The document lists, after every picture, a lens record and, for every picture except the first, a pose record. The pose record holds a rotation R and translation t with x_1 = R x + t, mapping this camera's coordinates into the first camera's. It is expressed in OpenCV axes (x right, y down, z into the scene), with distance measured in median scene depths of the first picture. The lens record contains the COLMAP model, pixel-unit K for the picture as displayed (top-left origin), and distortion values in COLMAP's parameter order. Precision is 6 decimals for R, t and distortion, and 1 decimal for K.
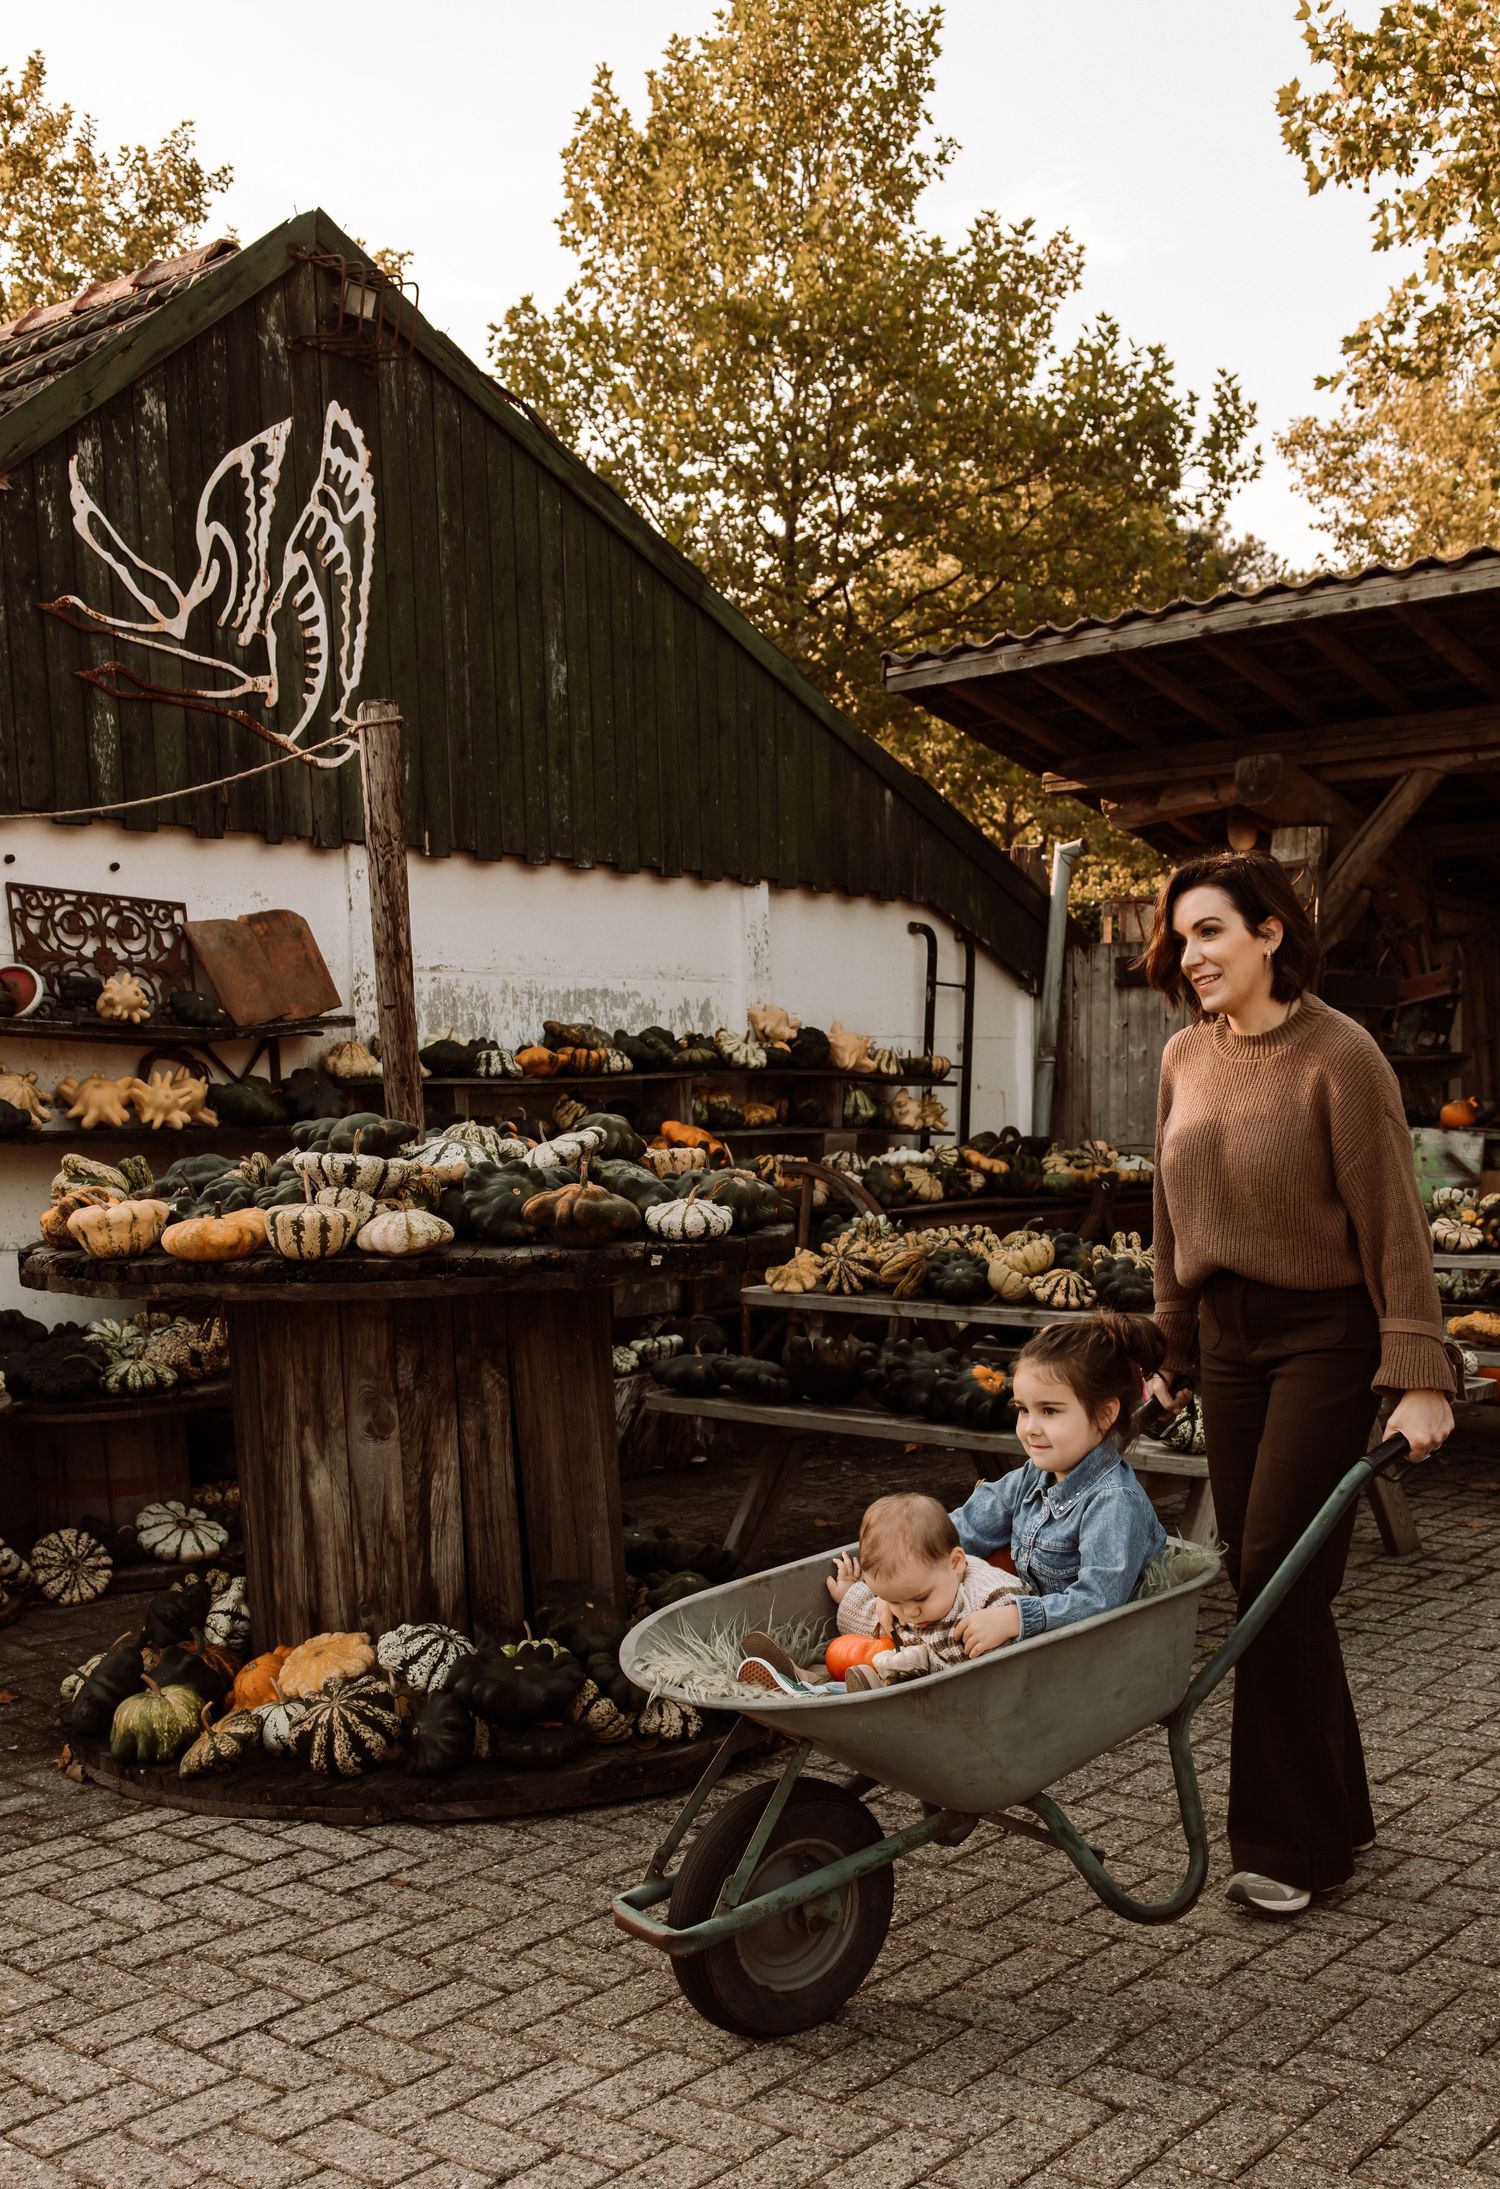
lens RADIAL K [[2477.2, 0, 750.7], [0, 2477.2, 1094.9], [0, 0, 1]] dist [0.081940, 0.000000]
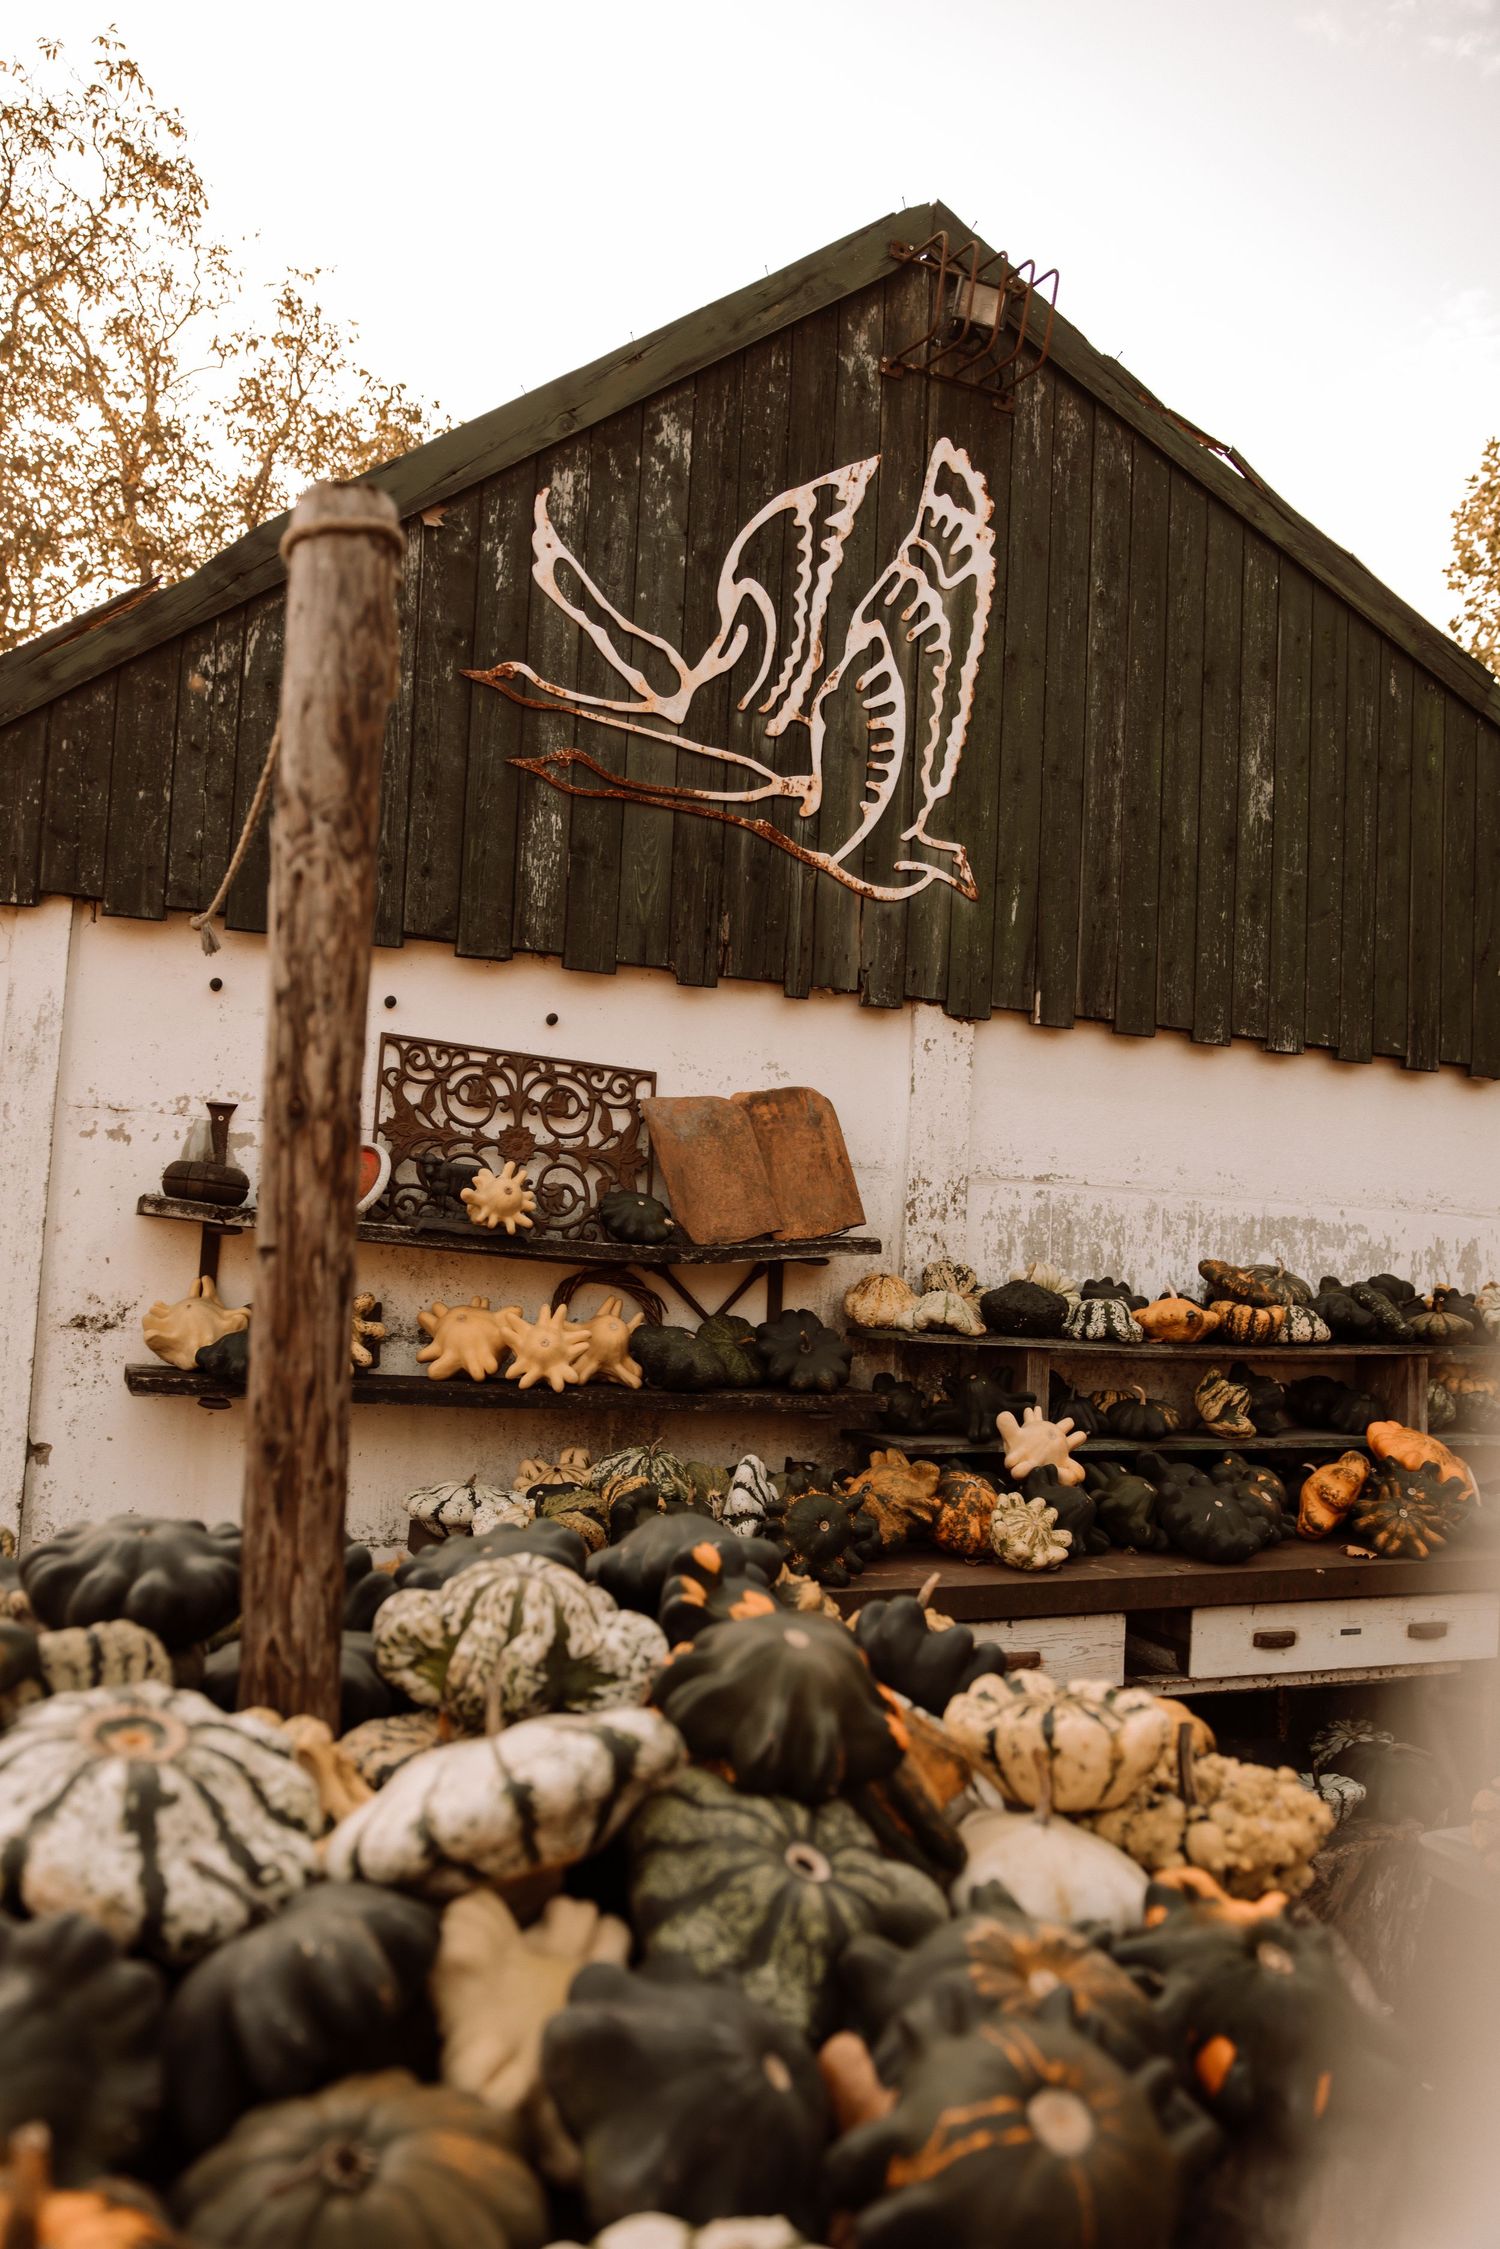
lens RADIAL K [[1628.6, 0, 743.7], [0, 1628.6, 1125.2], [0, 0, 1]] dist [-0.024770, 0.022655]
pose [[0.876558, 0.030771, -0.480311, 0.026207], [-0.071348, 0.995236, -0.066449, -0.030024], [0.475978, 0.092516, 0.874578, 0.566871]]
